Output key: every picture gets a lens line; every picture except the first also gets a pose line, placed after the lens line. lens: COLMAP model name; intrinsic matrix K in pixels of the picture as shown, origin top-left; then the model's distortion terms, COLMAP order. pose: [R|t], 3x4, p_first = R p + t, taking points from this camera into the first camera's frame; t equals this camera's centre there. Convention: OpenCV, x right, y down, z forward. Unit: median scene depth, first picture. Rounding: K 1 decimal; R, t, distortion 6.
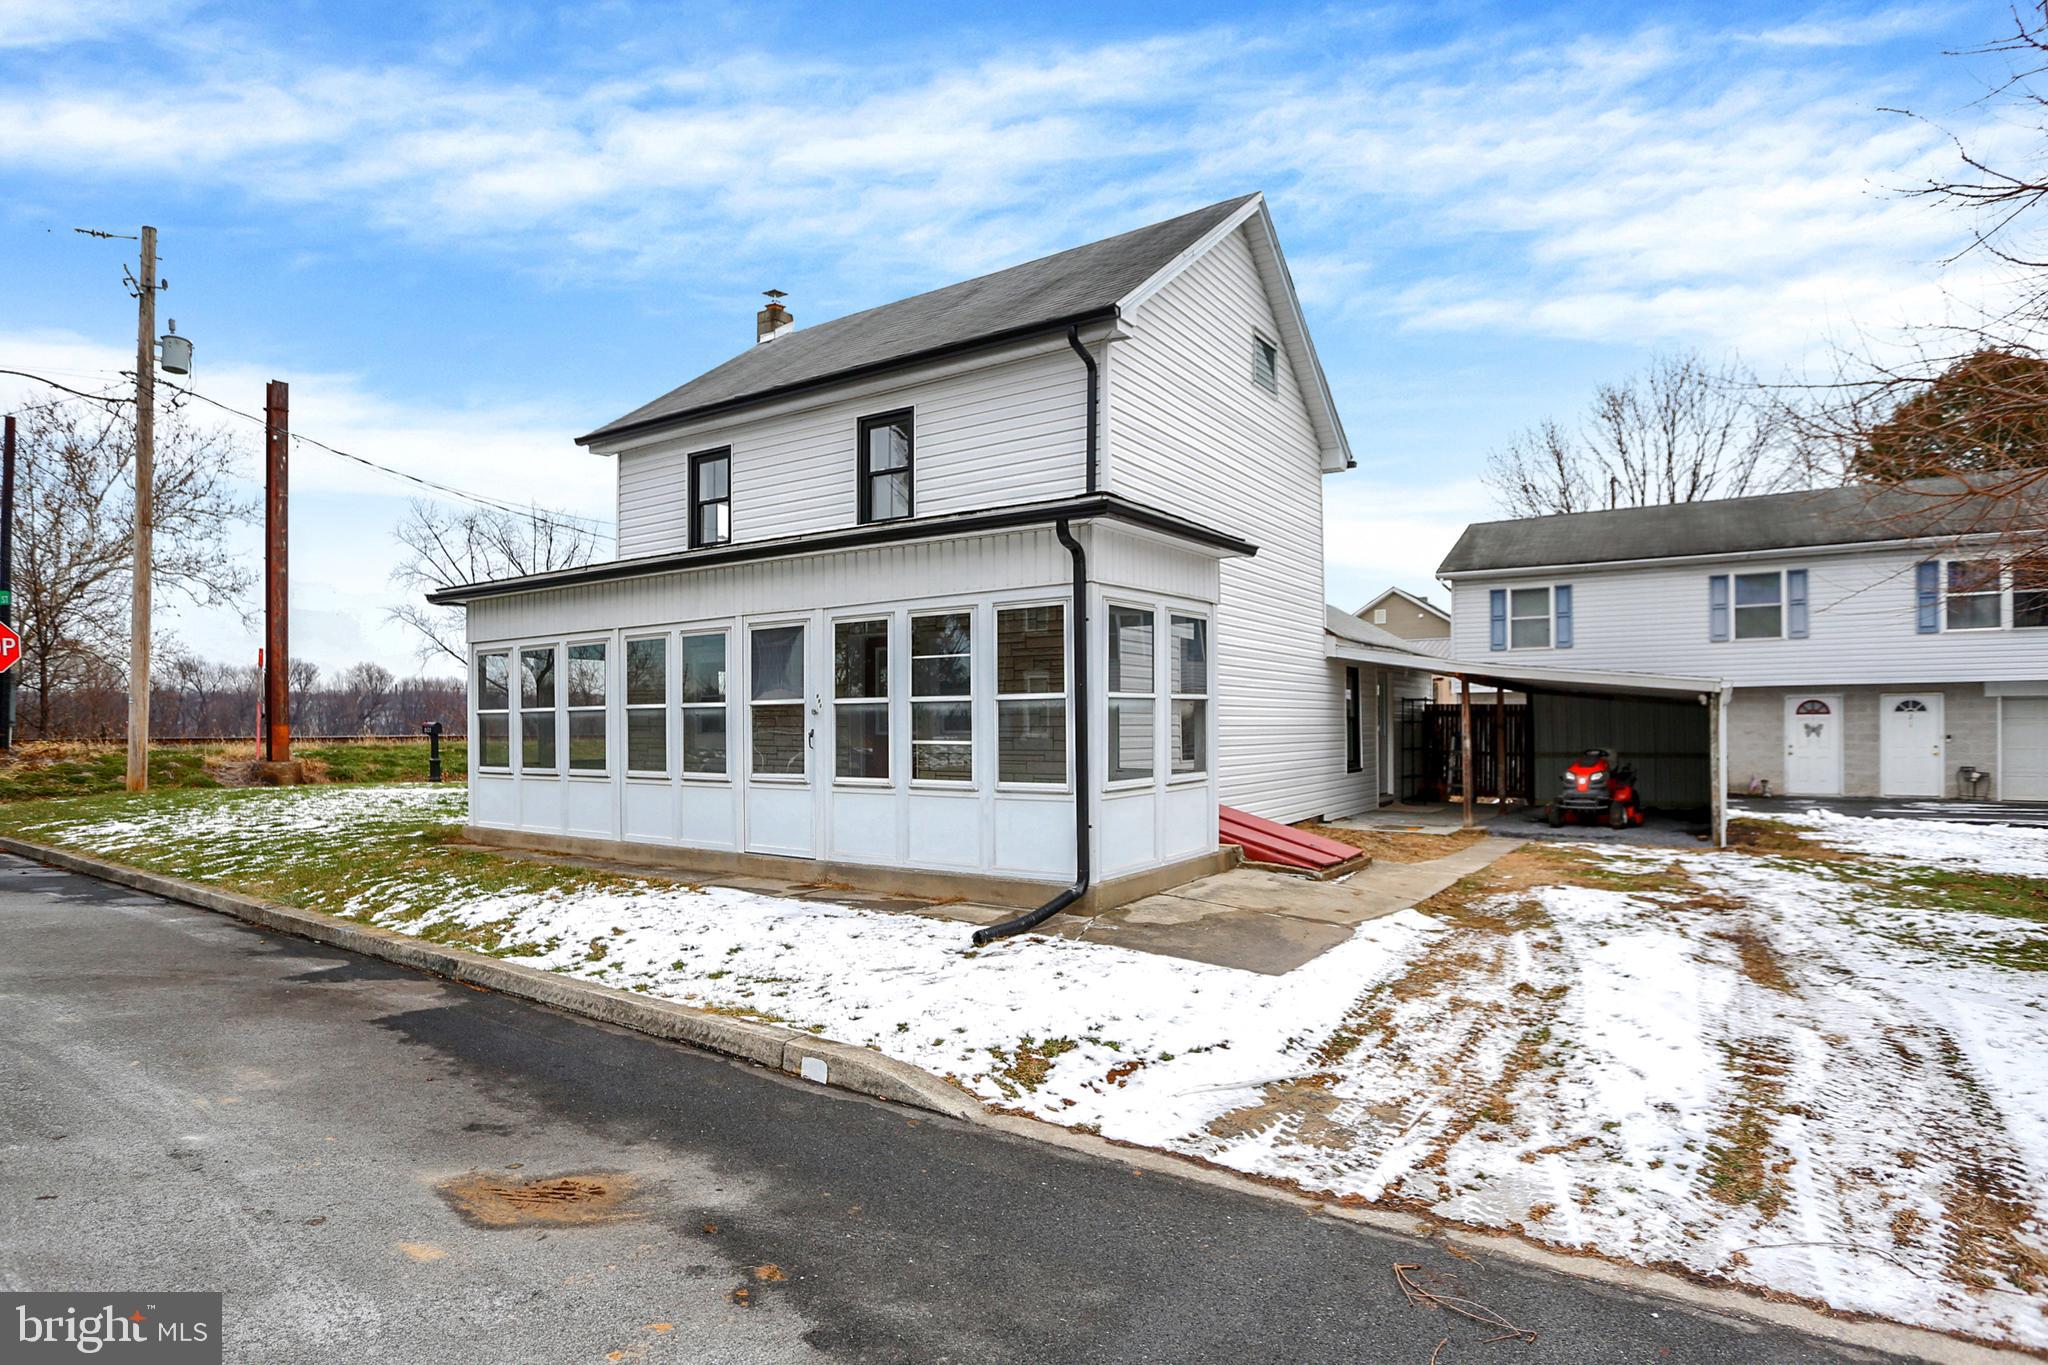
lens RADIAL K [[1080.3, 0, 1038.1], [0, 1080.3, 726.3], [0, 0, 1]] dist [-0.065387, 0.025713]
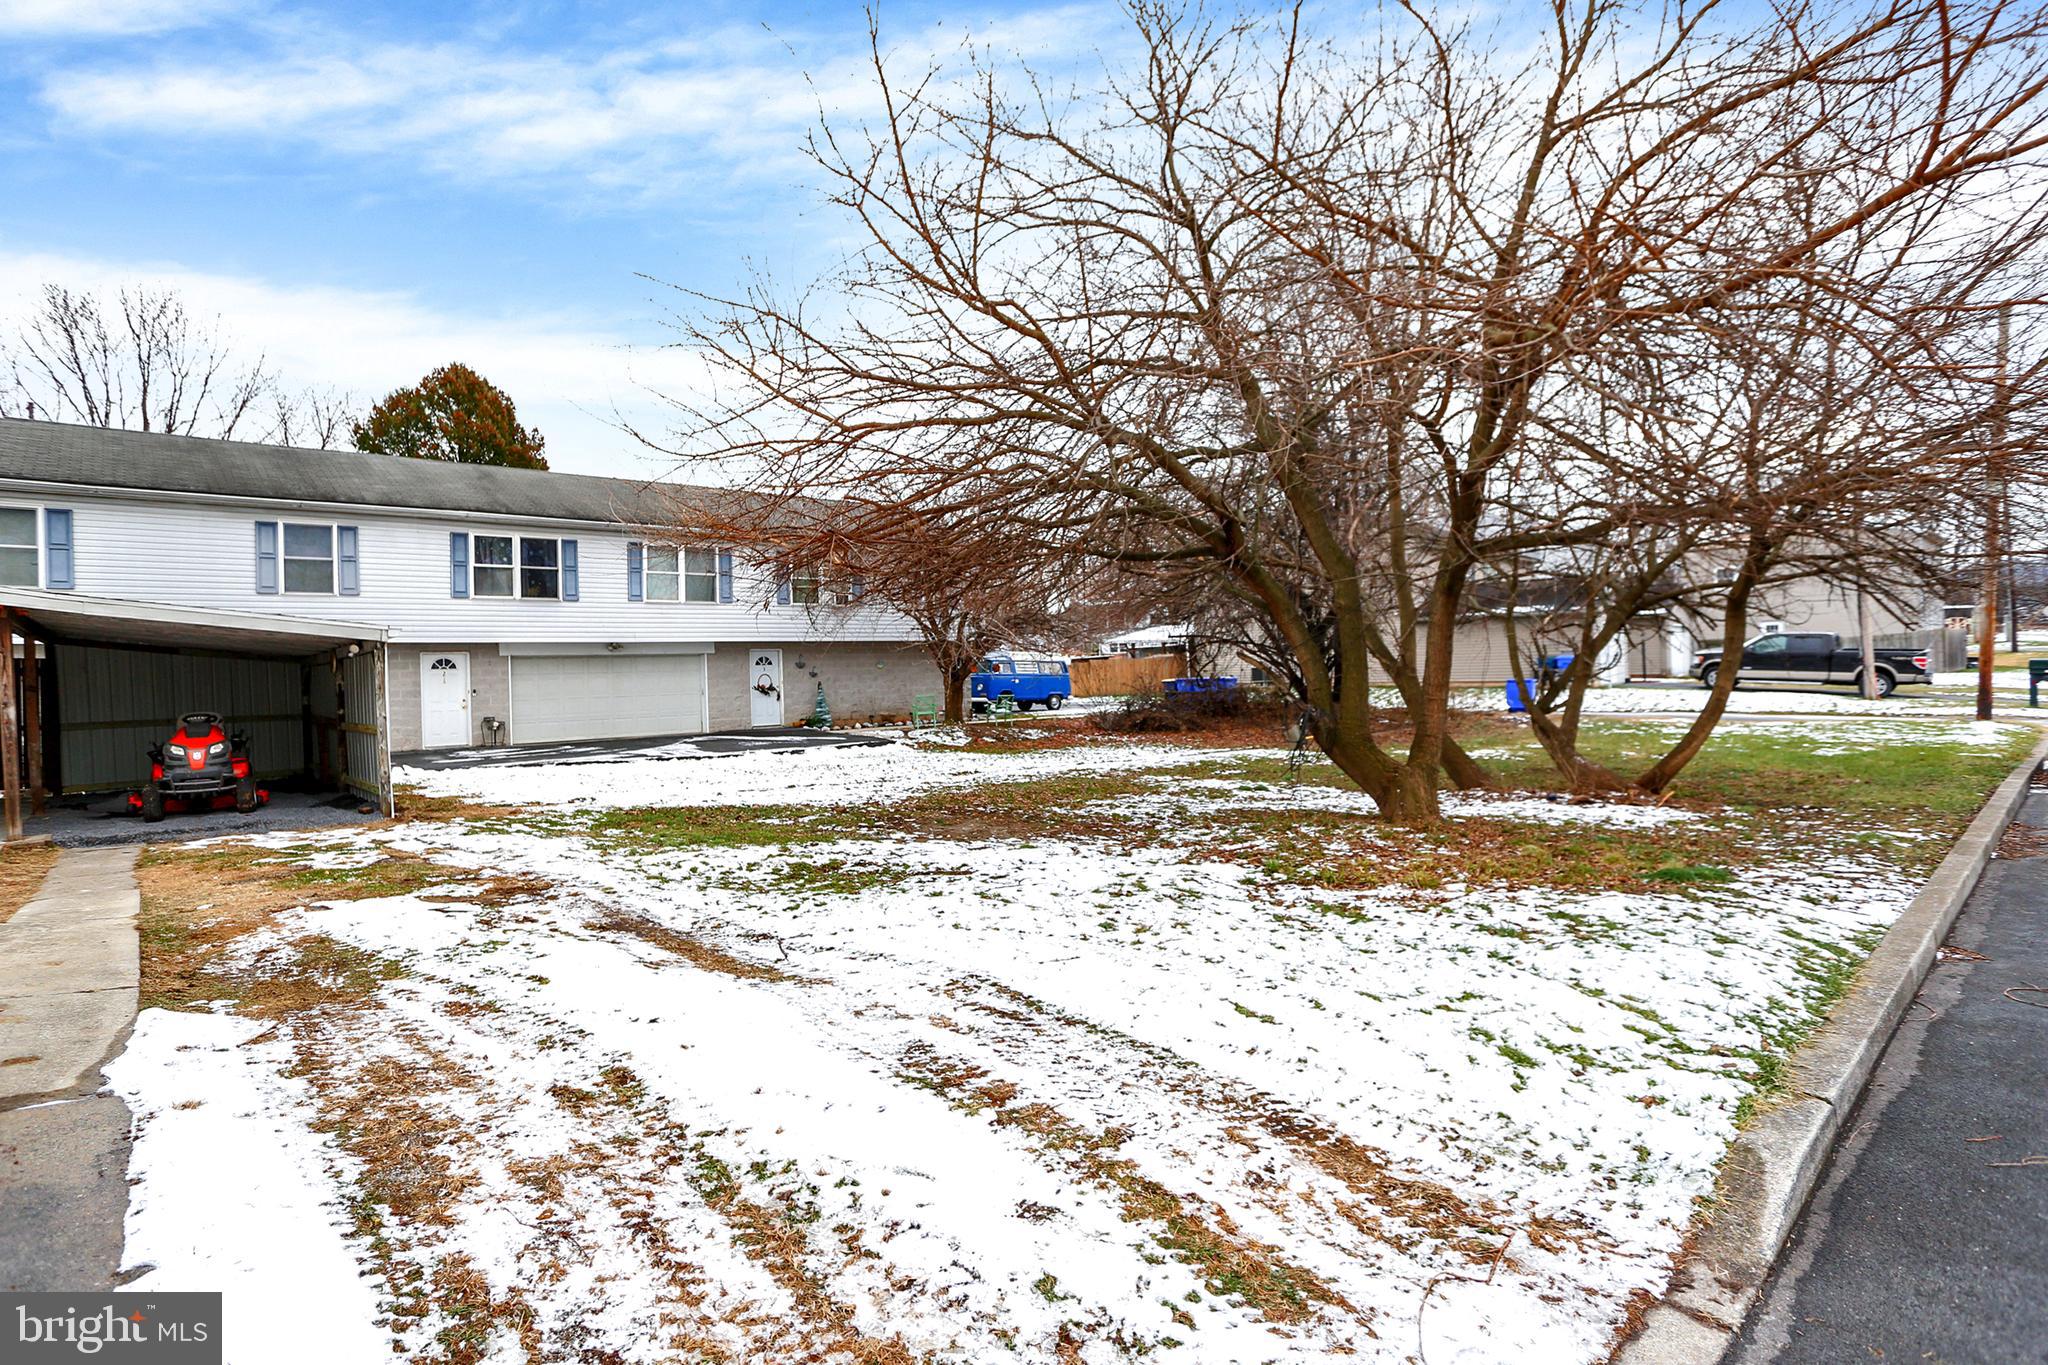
lens RADIAL K [[1010.8, 0, 986.0], [0, 1010.8, 678.4], [0, 0, 1]] dist [-0.082617, 0.039765]
pose [[0.272190, -0.009135, 0.962200, -0.011748], [0.020061, 0.999791, 0.003817, 0.006935], [-0.962034, 0.018264, 0.272316, 0.404285]]
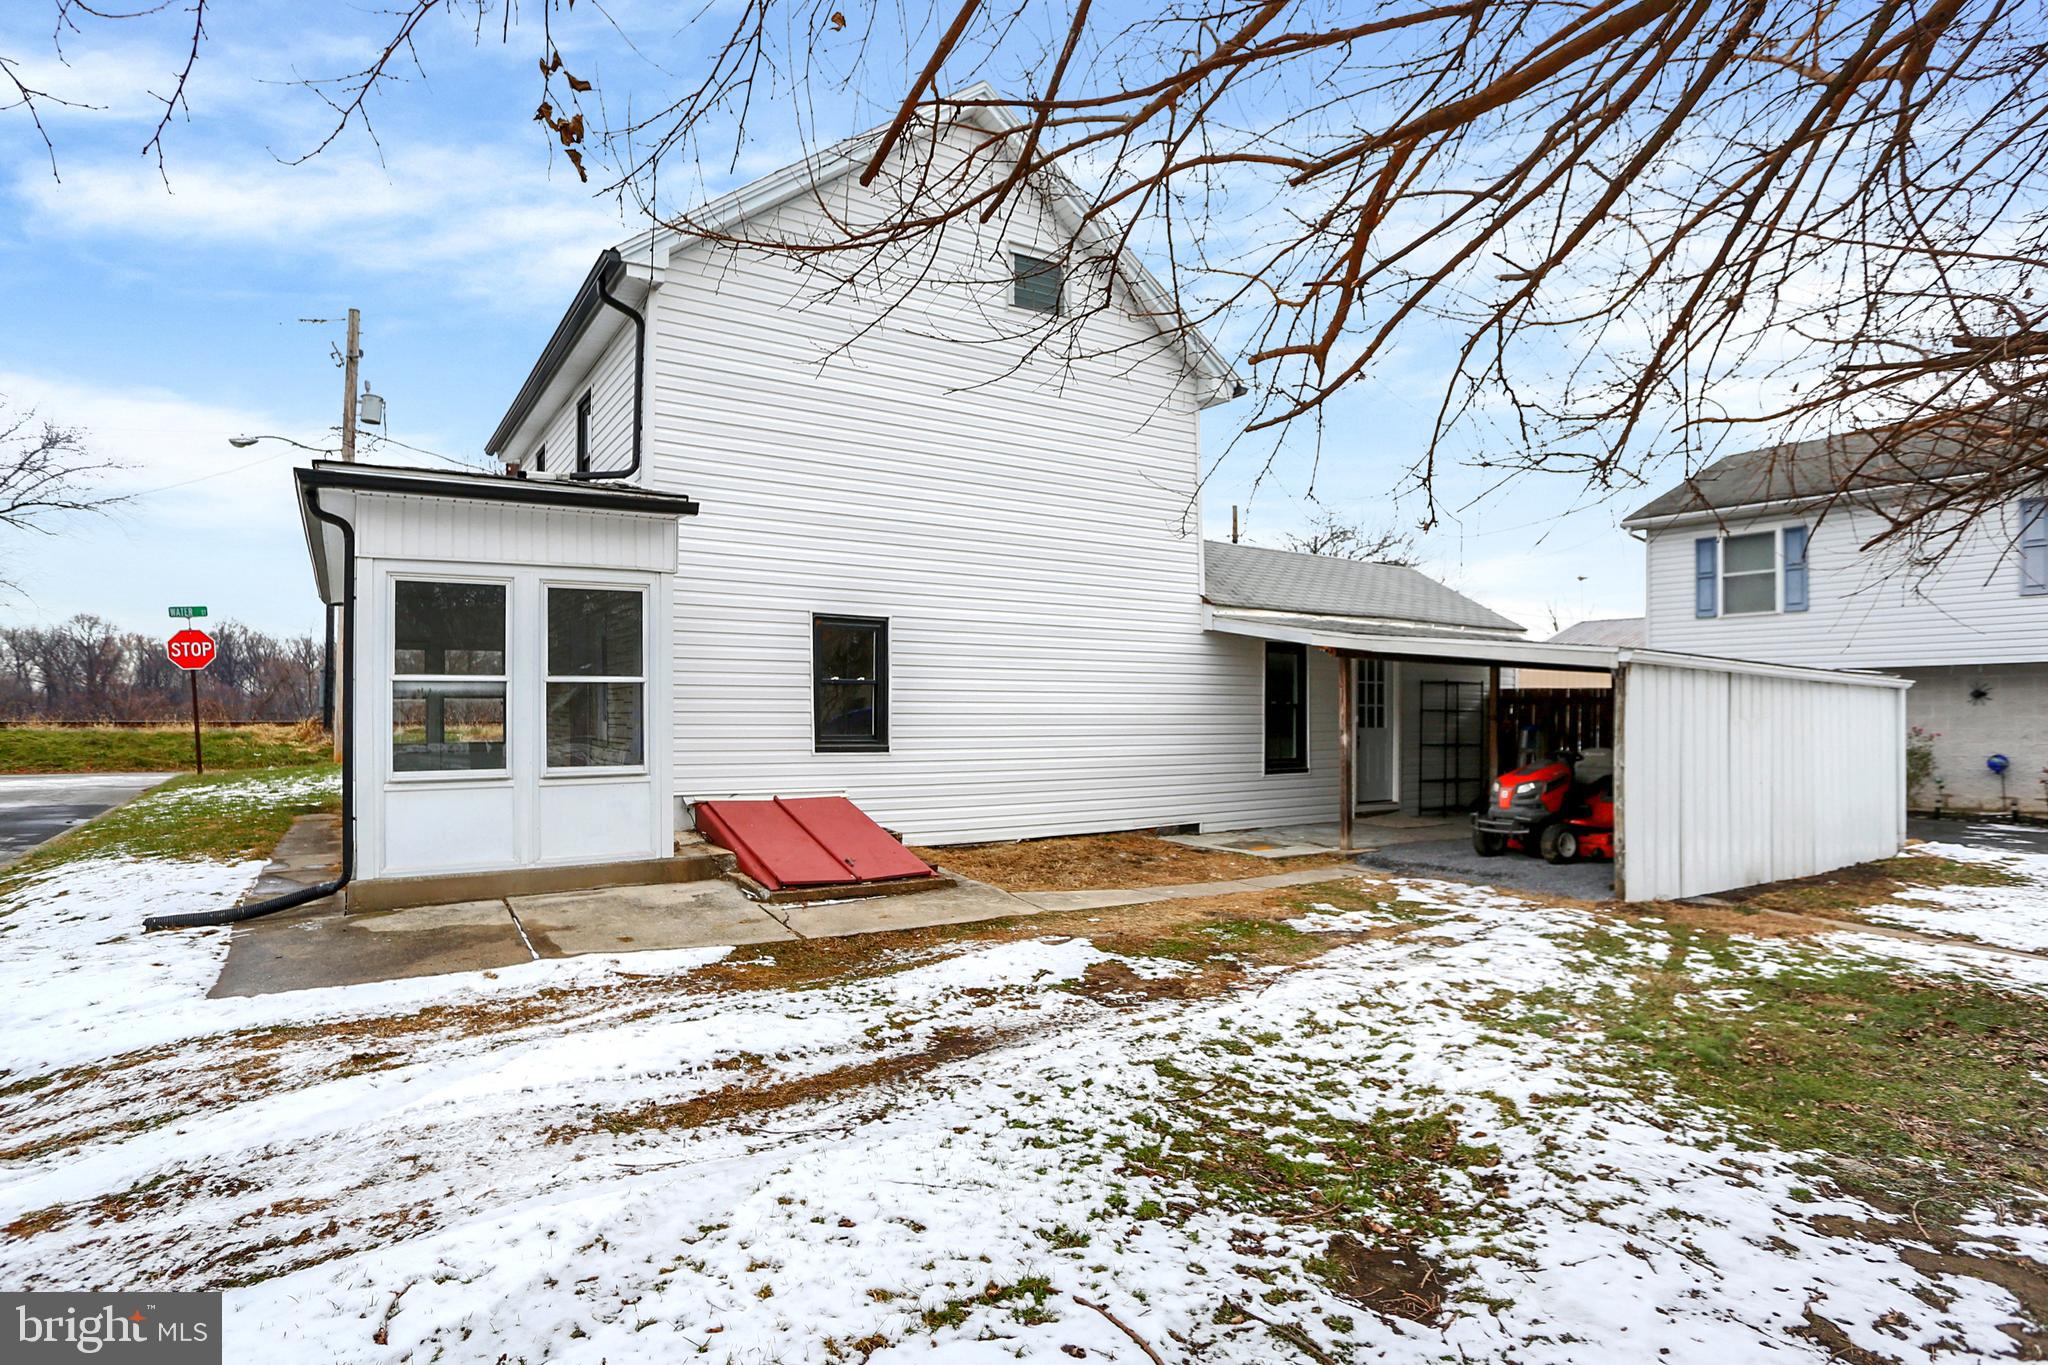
lens RADIAL K [[1080.3, 0, 1038.1], [0, 1080.3, 726.3], [0, 0, 1]] dist [-0.065387, 0.025713]
pose [[0.918302, 0.009841, -0.395758, 0.783652], [-0.005420, 0.999910, 0.012288, -0.002319], [0.395843, -0.009139, 0.918273, 0.328303]]
